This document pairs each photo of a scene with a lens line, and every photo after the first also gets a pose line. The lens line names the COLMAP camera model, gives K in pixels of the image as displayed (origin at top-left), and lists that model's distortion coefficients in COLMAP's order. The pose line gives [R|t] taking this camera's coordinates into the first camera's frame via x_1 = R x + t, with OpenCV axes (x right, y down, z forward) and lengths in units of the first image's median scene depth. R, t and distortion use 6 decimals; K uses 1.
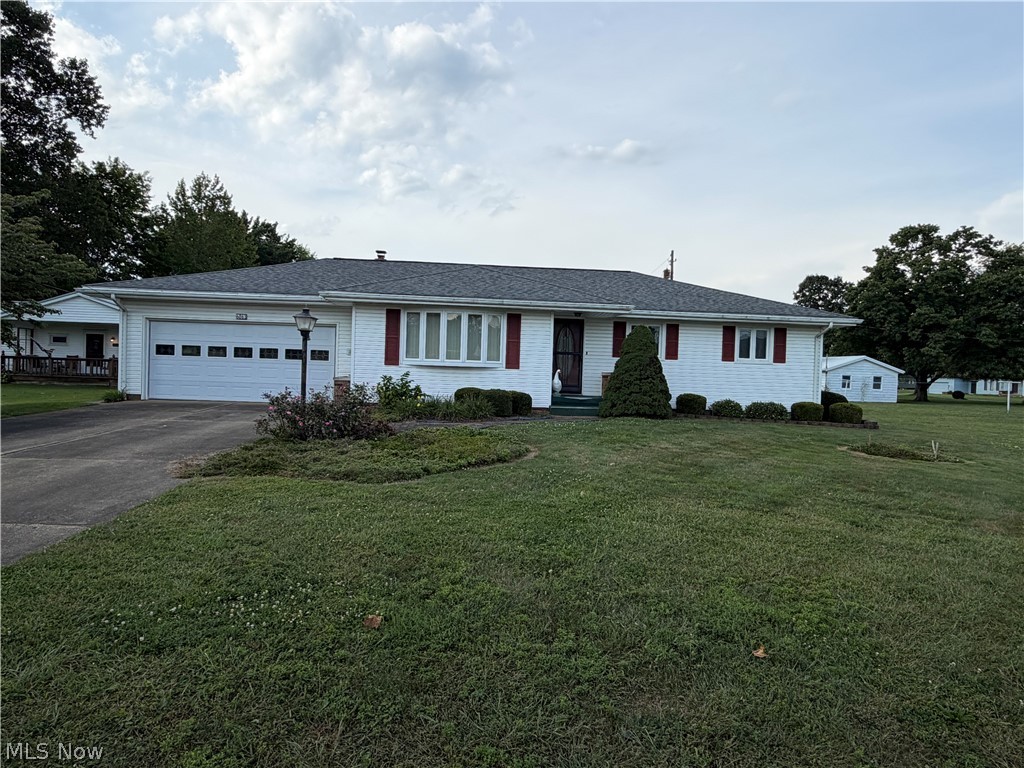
lens RADIAL K [[623.8, 0, 512.0], [0, 623.8, 384.0], [0, 0, 1]] dist [0.004213, 0.001561]
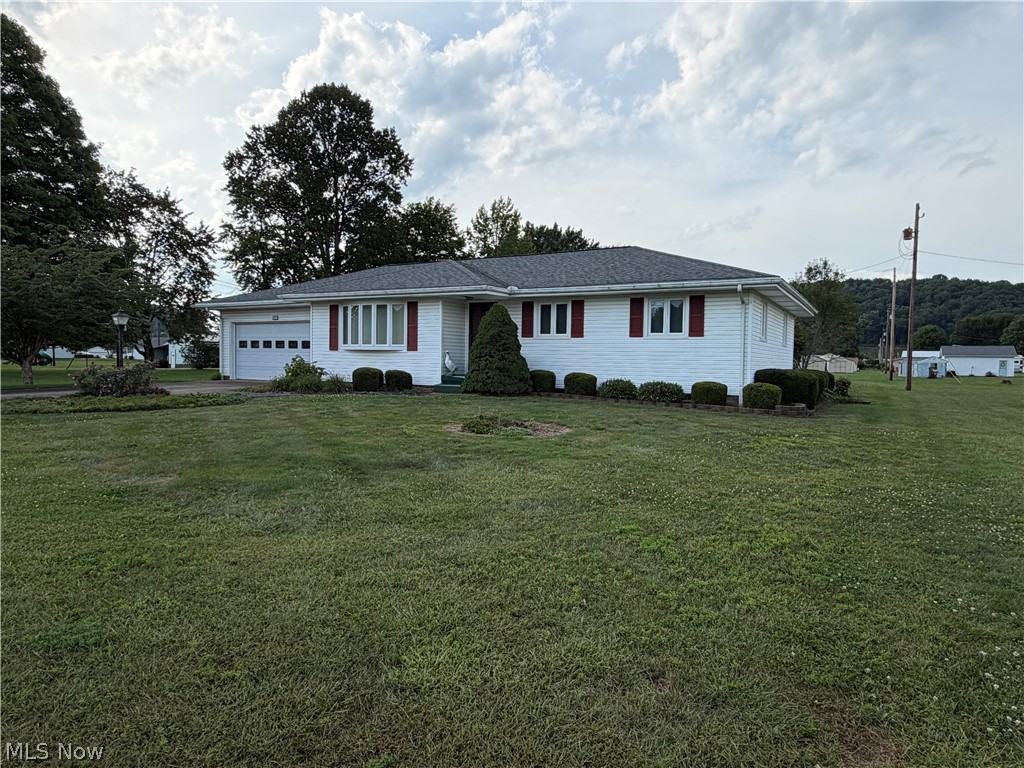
lens RADIAL K [[623.8, 0, 512.0], [0, 623.8, 384.0], [0, 0, 1]] dist [0.004213, 0.001561]
pose [[0.834450, 0.001677, -0.551081, 0.720984], [0.001415, 0.999986, 0.005186, 0.027729], [0.551082, -0.005107, 0.834436, 0.155513]]
